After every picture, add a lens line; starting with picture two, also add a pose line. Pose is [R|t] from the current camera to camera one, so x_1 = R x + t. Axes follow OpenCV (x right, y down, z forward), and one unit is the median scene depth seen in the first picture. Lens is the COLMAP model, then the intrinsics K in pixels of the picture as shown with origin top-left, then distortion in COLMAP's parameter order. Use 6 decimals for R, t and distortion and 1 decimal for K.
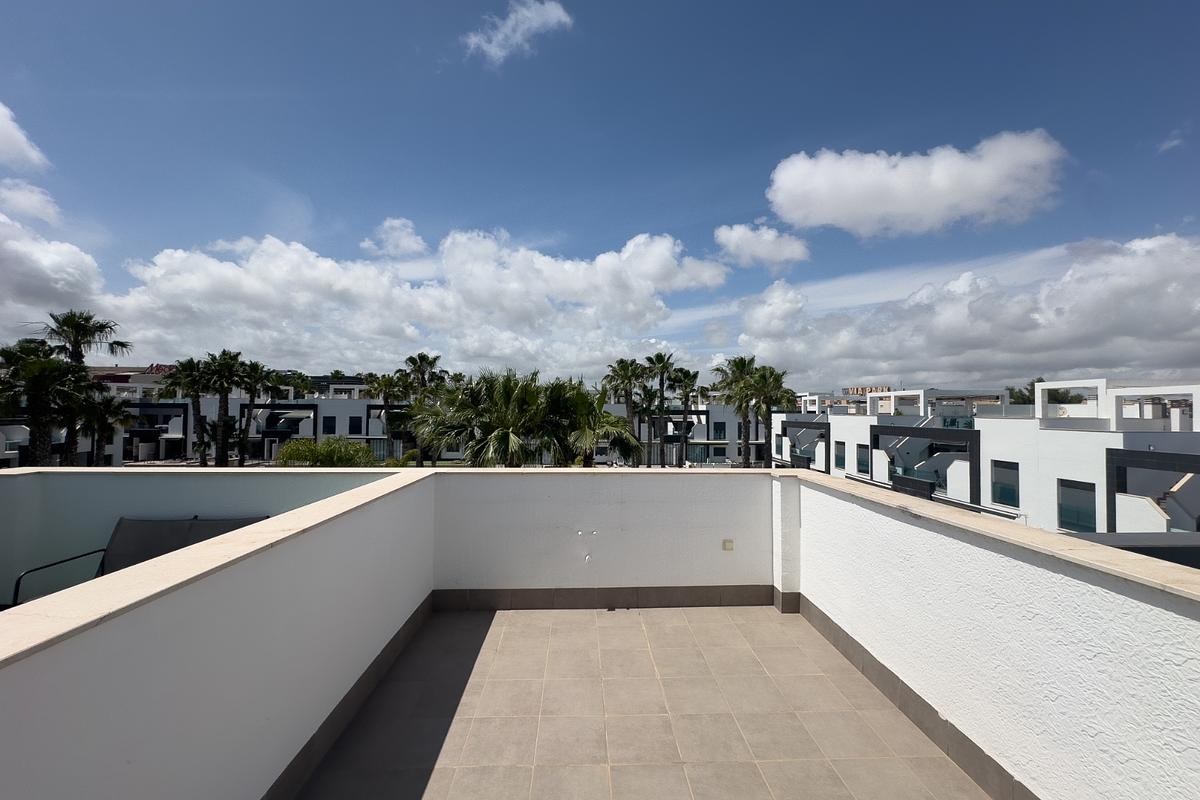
lens RADIAL K [[479.4, 0, 601.0], [0, 479.4, 395.8], [0, 0, 1]] dist [-0.000075, 0.000370]
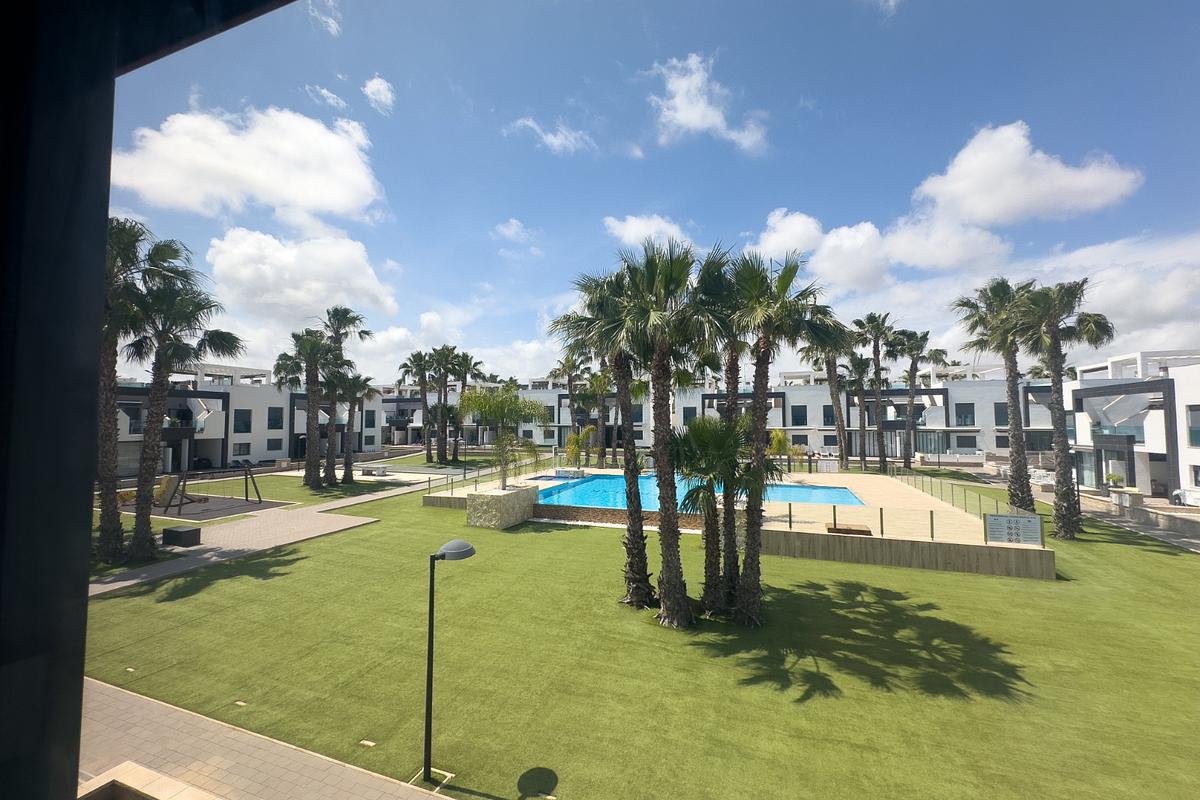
lens RADIAL K [[479.4, 0, 601.0], [0, 479.4, 395.8], [0, 0, 1]] dist [-0.000075, 0.000370]
pose [[0.921326, -0.030018, -0.387629, 0.009563], [0.018947, 0.999297, -0.032351, 0.066779], [0.388328, 0.022462, 0.921247, 0.074049]]
